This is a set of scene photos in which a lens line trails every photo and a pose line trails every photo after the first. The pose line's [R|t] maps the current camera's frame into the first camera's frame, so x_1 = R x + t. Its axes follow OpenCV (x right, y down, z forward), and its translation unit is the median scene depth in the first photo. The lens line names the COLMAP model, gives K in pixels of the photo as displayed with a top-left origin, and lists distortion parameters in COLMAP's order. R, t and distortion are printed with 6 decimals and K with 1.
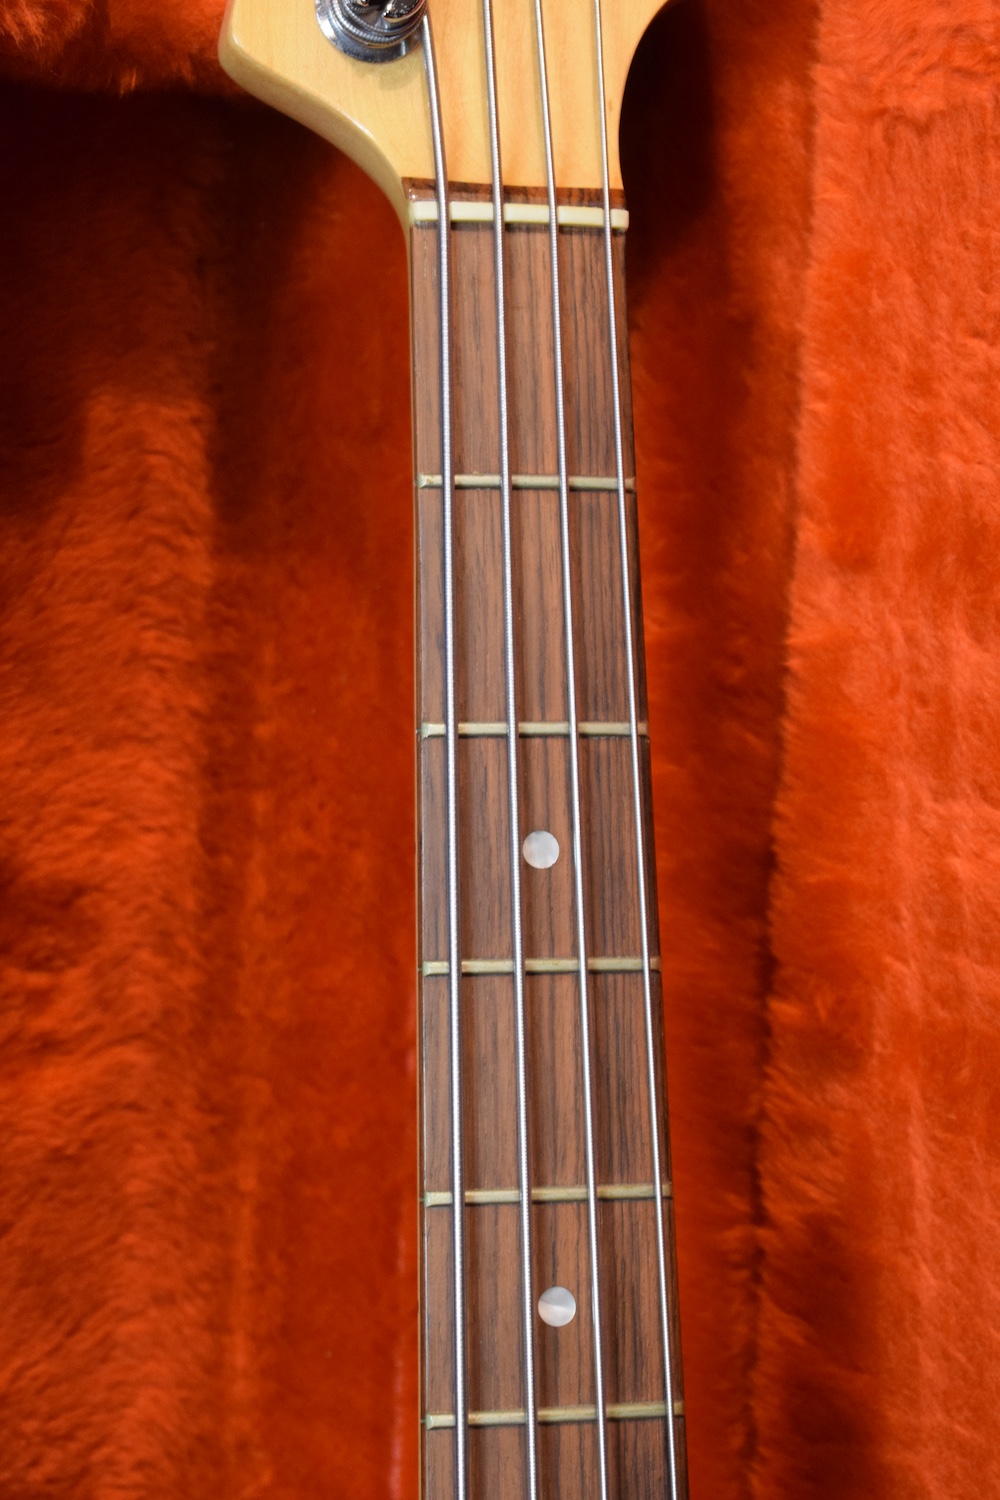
lens RADIAL K [[3396.3, 0, 491.9], [0, 3396.3, 759.1], [0, 0, 1]] dist [0.062097, 0.000000]
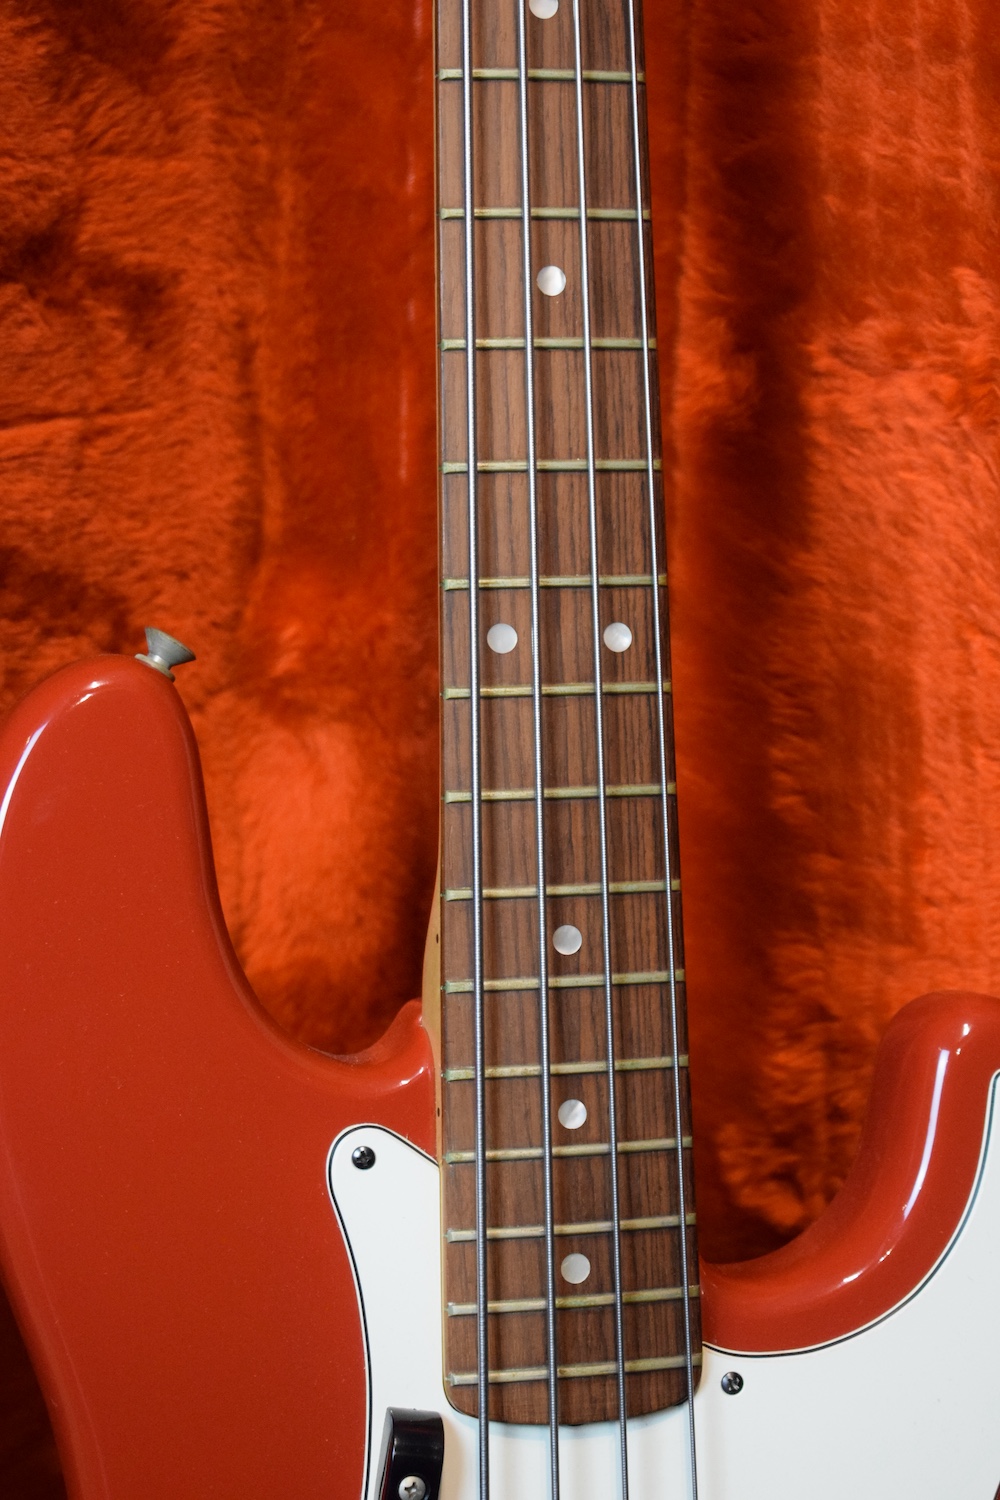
lens RADIAL K [[3151.4, 0, 487.9], [0, 3151.4, 762.4], [0, 0, 1]] dist [0.047193, 0.000000]
pose [[0.999978, 0.002124, -0.006321, 0.006997], [-0.001229, 0.990391, 0.138287, 0.352632], [0.006554, -0.138276, 0.990372, -0.242733]]
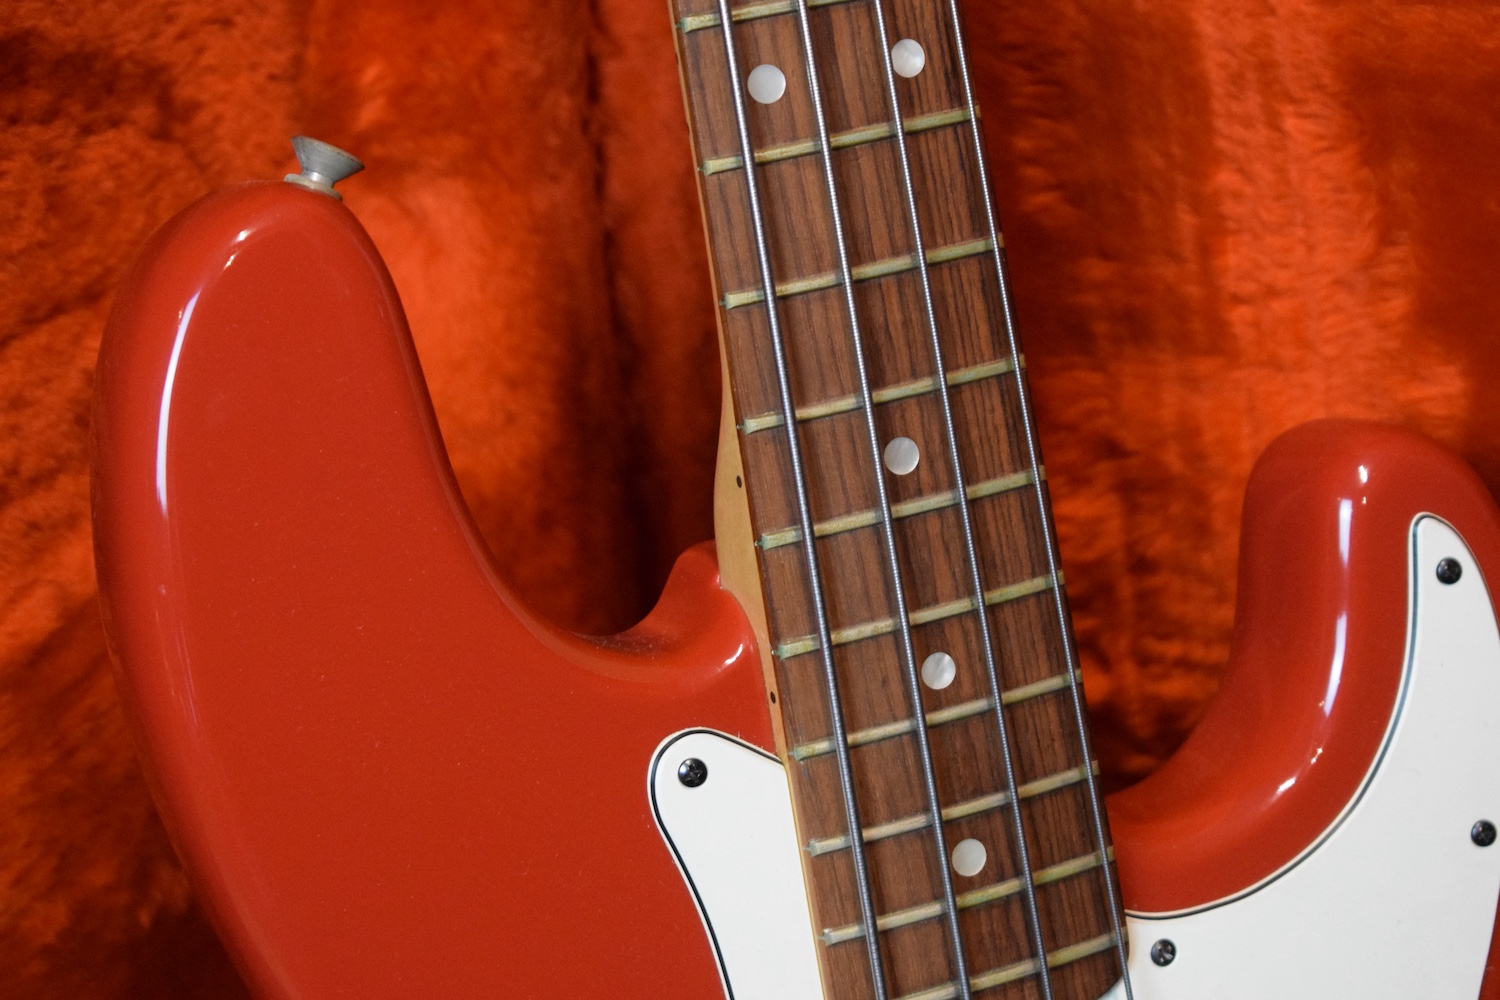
lens RADIAL K [[3396.3, 0, 749.1], [0, 3396.3, 531.3], [0, 0, 1]] dist [0.062097, 0.000000]
pose [[0.979617, -0.162871, 0.117577, -0.122915], [0.122304, 0.947921, 0.294088, 0.308553], [-0.159352, -0.273713, 0.948519, -0.044211]]
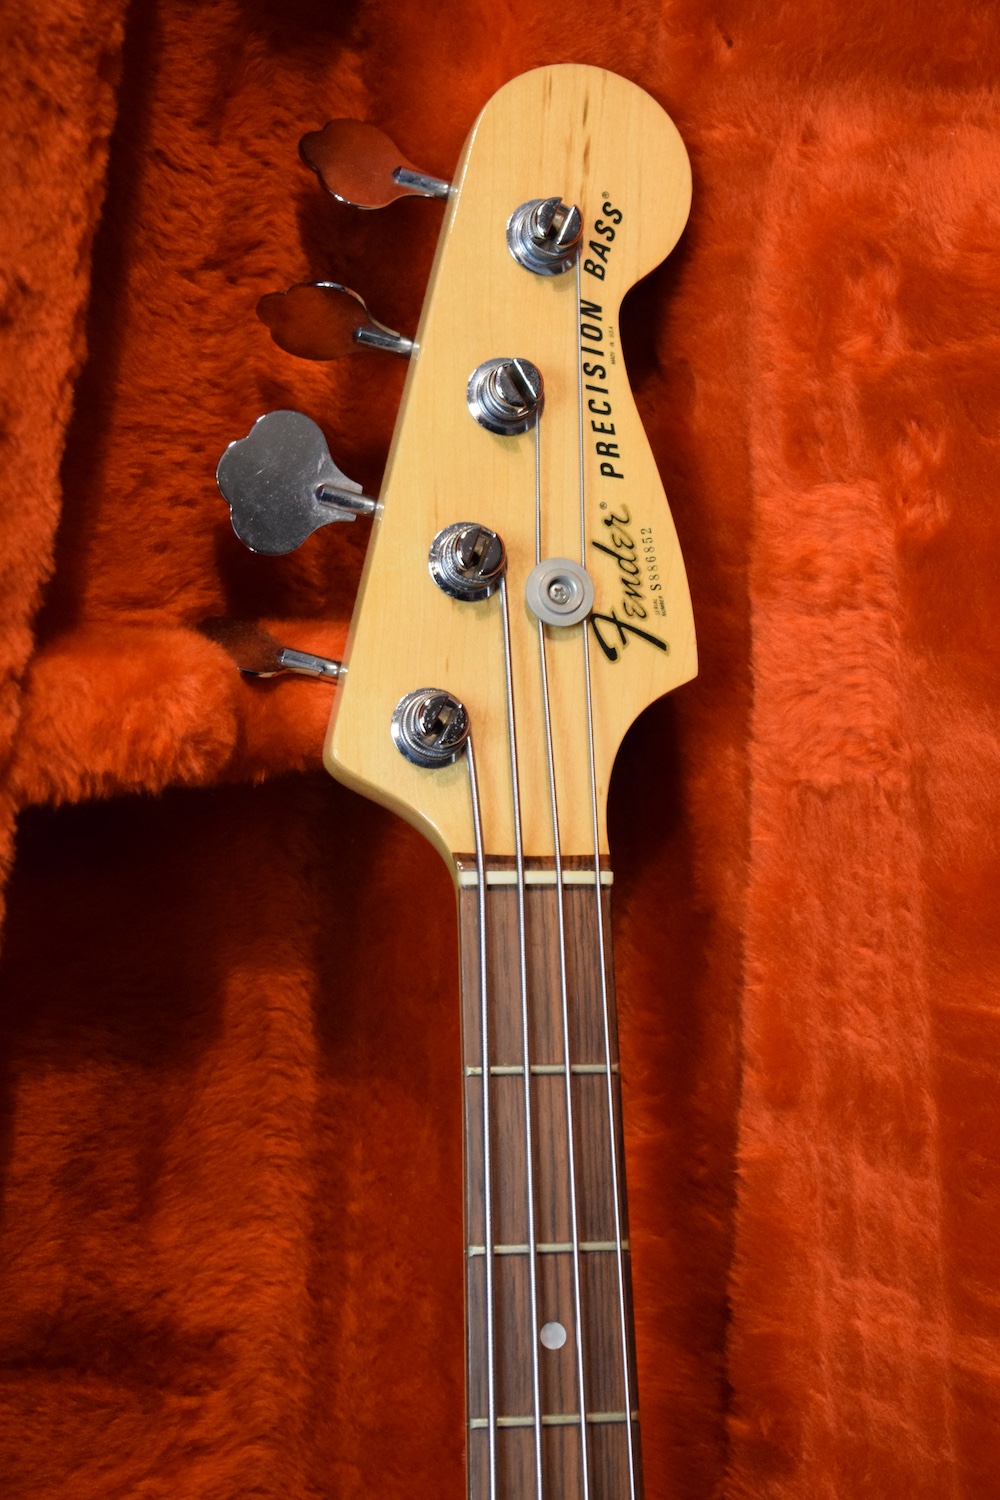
lens RADIAL K [[3314.7, 0, 480.8], [0, 3314.7, 757.9], [0, 0, 1]] dist [0.059359, 0.000000]
pose [[0.999722, -0.007294, -0.022441, 0.015100], [0.006091, 0.998563, -0.053251, -0.124365], [0.022797, 0.053100, 0.998329, -0.349807]]
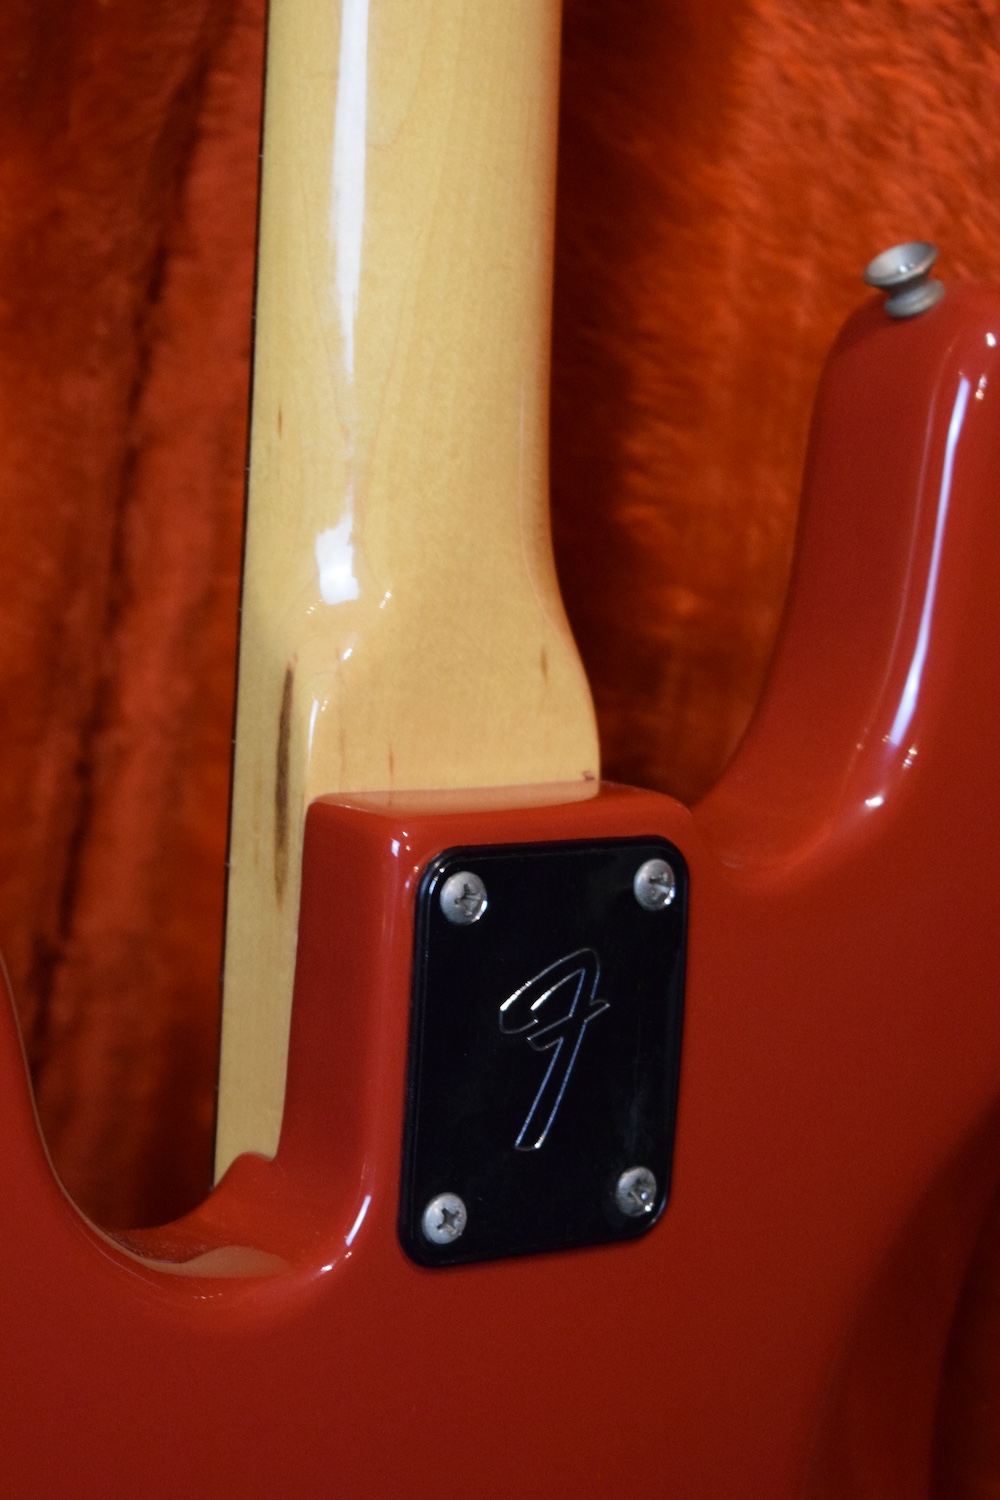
lens RADIAL K [[3396.3, 0, 504.0], [0, 3396.3, 753.5], [0, 0, 1]] dist [0.062097, 0.000000]
pose [[0.956529, 0.052319, 0.286907, -0.200048], [-0.119721, 0.967505, 0.222712, 0.397478], [-0.265932, -0.247379, 0.931710, 0.096563]]
